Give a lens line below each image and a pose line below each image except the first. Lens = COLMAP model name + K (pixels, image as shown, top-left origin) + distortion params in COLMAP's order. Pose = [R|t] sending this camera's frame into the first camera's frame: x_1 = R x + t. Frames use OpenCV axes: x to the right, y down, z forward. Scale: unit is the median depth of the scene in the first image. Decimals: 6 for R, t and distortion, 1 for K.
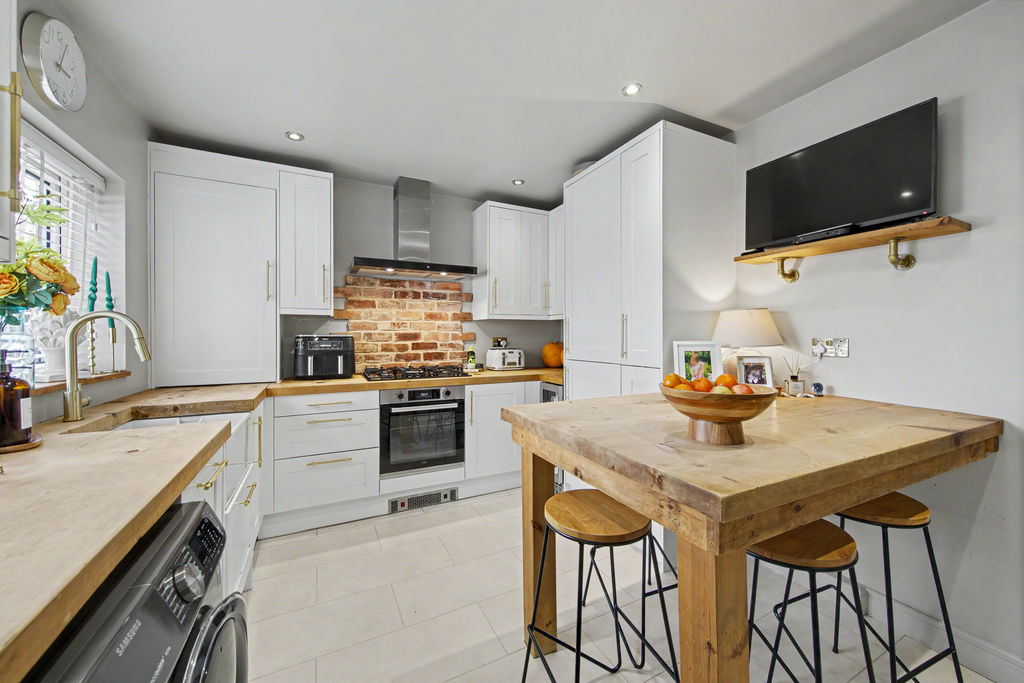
lens RADIAL K [[387.7, 0, 511.6], [0, 387.7, 337.0], [0, 0, 1]] dist [-0.002287, 0.000142]
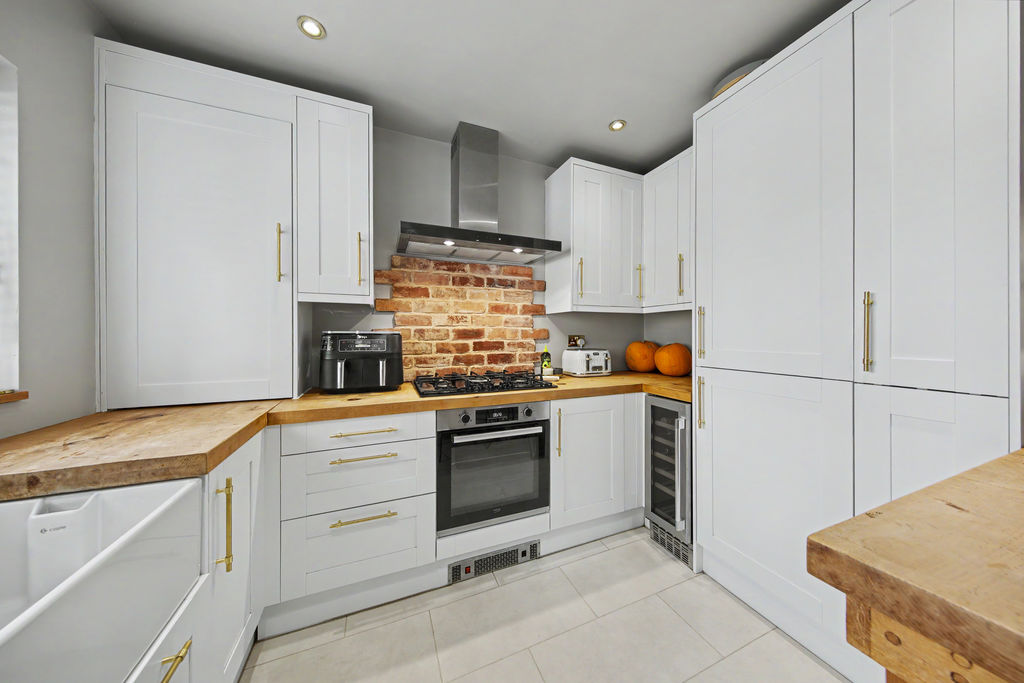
lens RADIAL K [[324.0, 0, 512.0], [0, 324.0, 335.3], [0, 0, 1]] dist [0.001317, -0.000013]
pose [[0.997392, -0.000014, -0.072173, -0.140874], [-0.000004, 1.000000, -0.000239, 0.002048], [0.072173, 0.000239, 0.997392, 0.370322]]
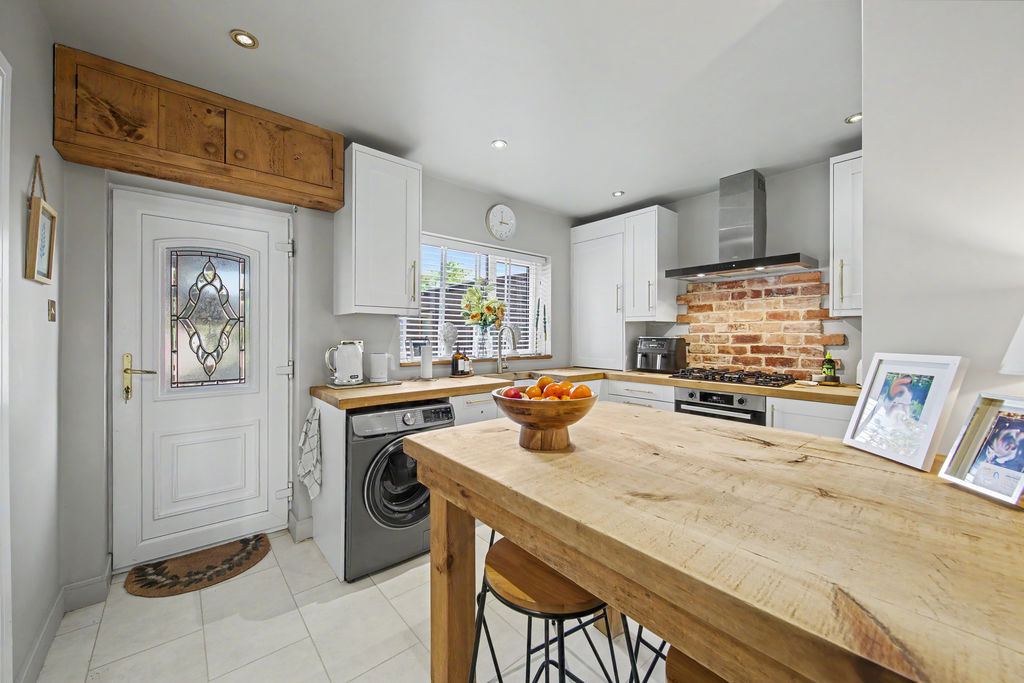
lens RADIAL K [[387.7, 0, 522.3], [0, 387.7, 333.3], [0, 0, 1]] dist [-0.002287, 0.000142]
pose [[0.245405, -0.004803, -0.969409, 0.547999], [-0.006176, 0.999960, -0.006518, -0.005653], [0.969401, 0.007587, 0.245365, 0.257182]]
